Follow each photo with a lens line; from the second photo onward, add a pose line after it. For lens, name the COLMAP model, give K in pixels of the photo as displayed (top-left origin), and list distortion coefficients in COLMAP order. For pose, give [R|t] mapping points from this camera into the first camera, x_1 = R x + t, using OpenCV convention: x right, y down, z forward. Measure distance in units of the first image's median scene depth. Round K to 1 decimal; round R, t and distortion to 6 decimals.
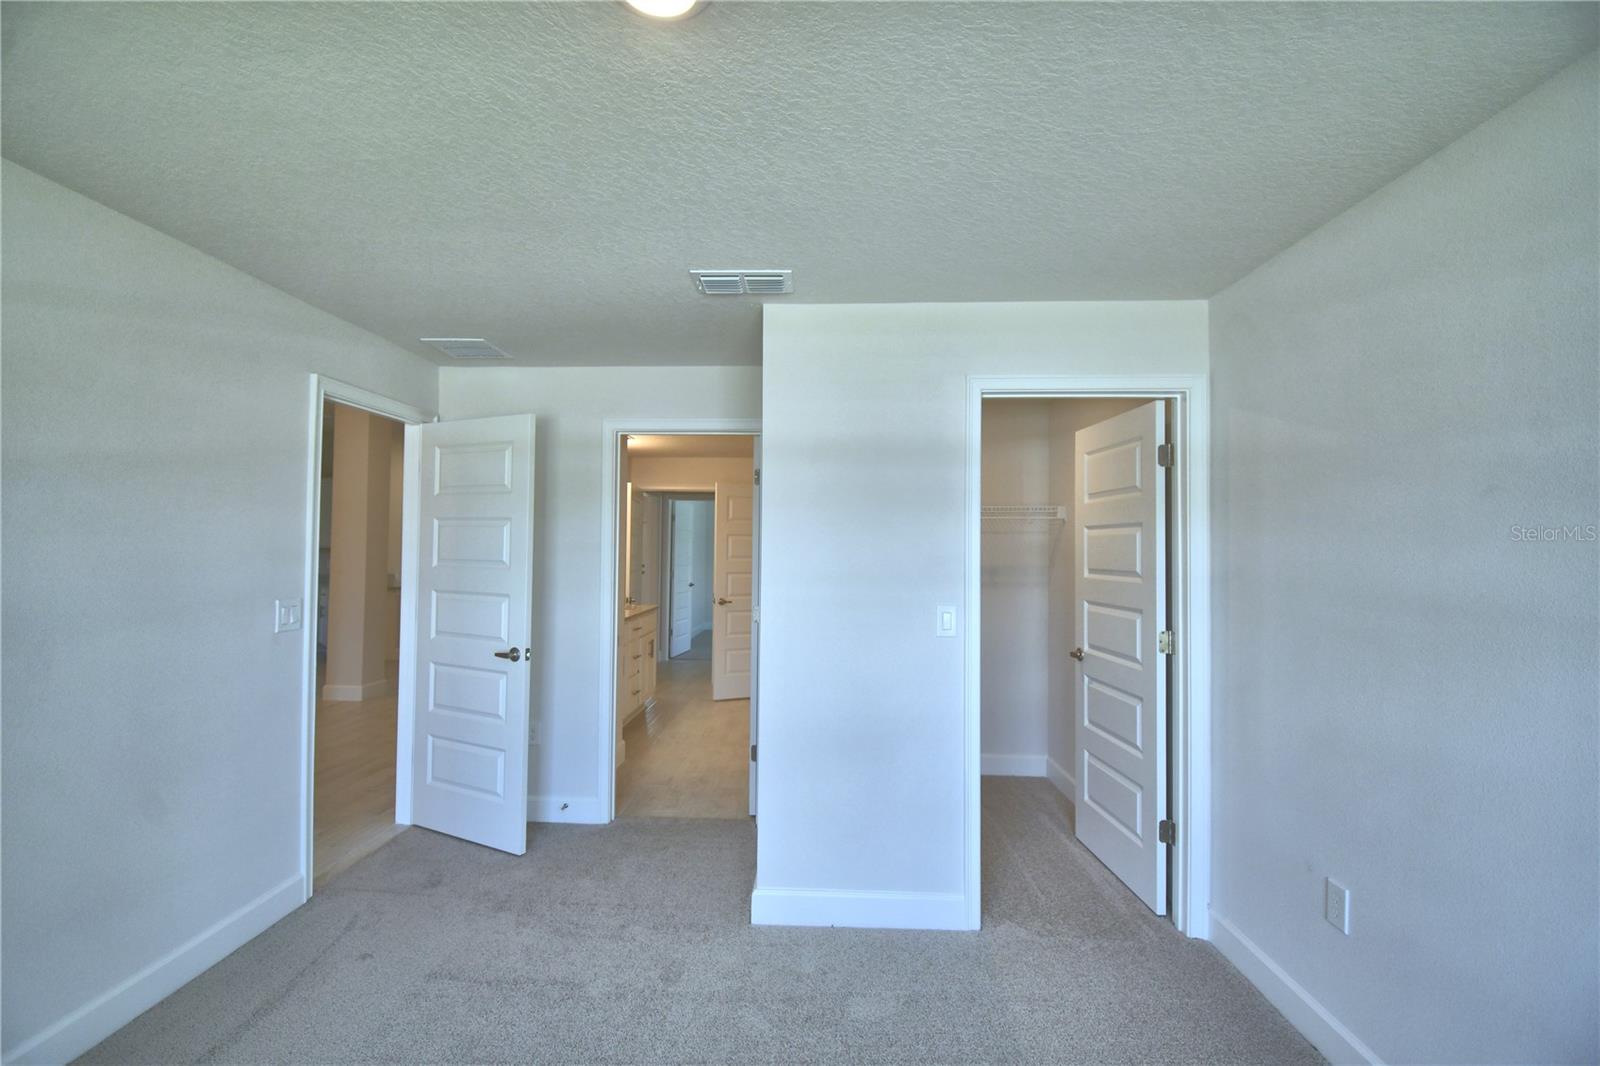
lens RADIAL K [[671.5, 0, 800.0], [0, 671.5, 533.0], [0, 0, 1]] dist [-0.031967, -0.000160]
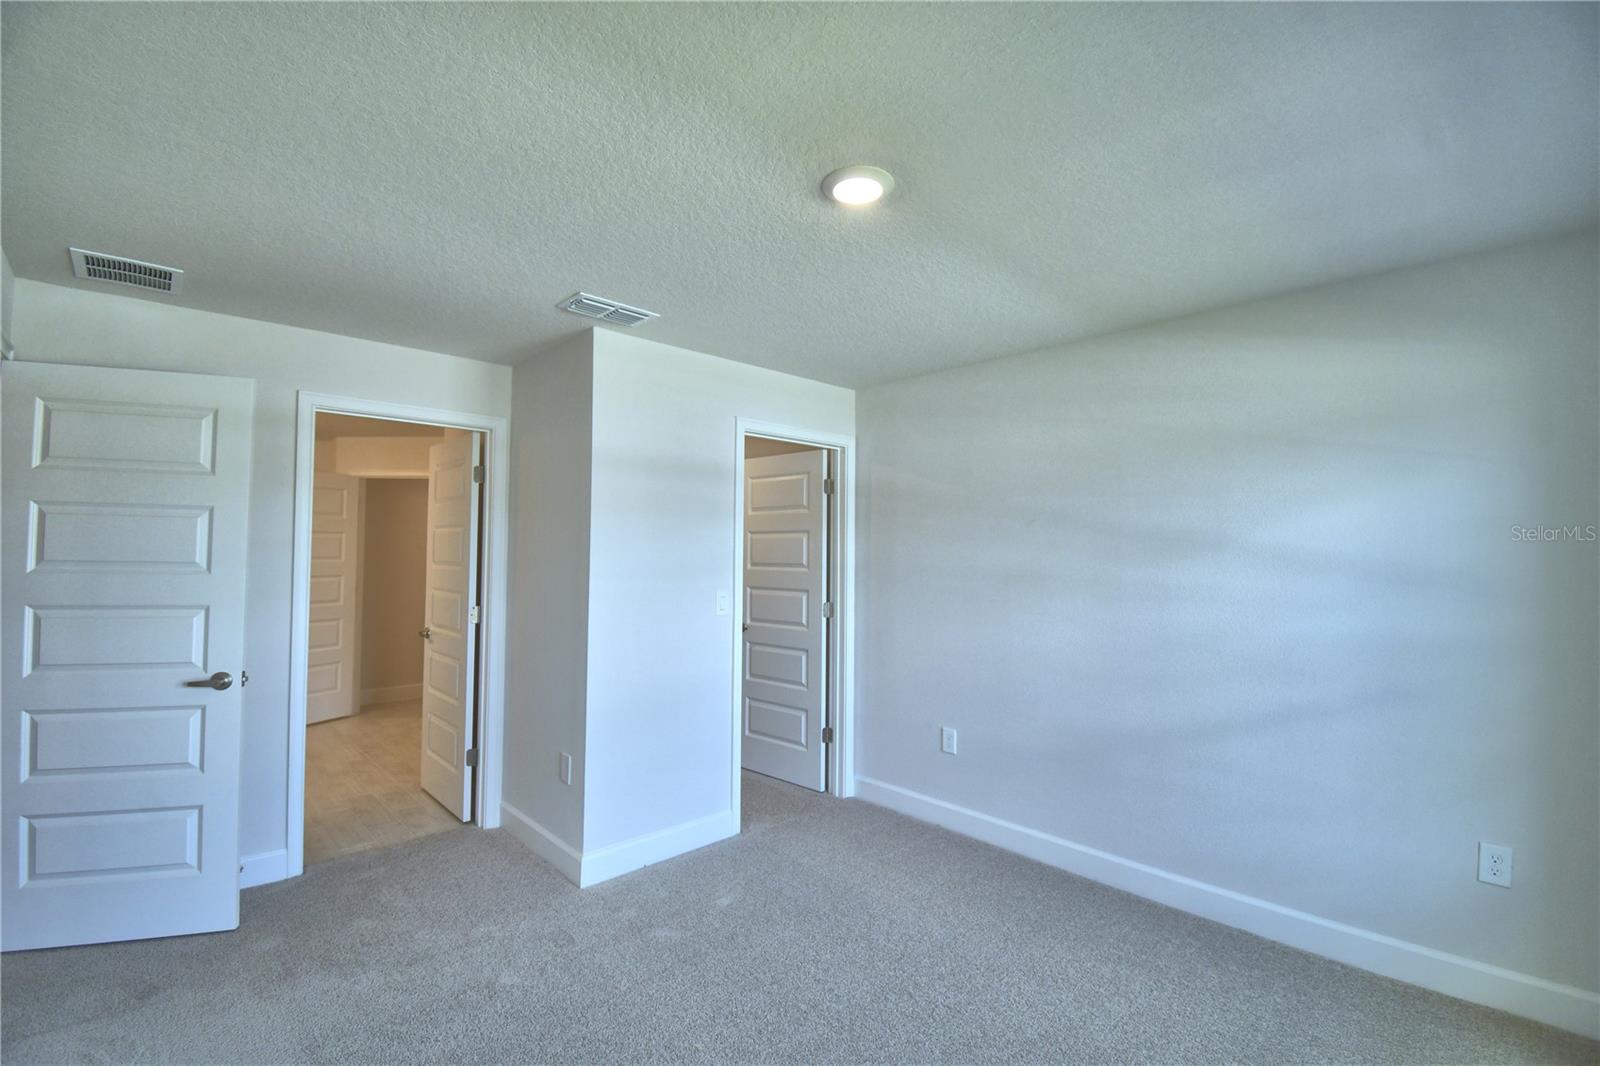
lens RADIAL K [[675.8, 0, 800.0], [0, 675.8, 533.0], [0, 0, 1]] dist [-0.060580, -0.000371]
pose [[0.689220, 0.018072, 0.724326, -0.598829], [-0.016350, 0.999822, -0.009389, 0.004638], [-0.724367, -0.005372, 0.689393, -0.011715]]
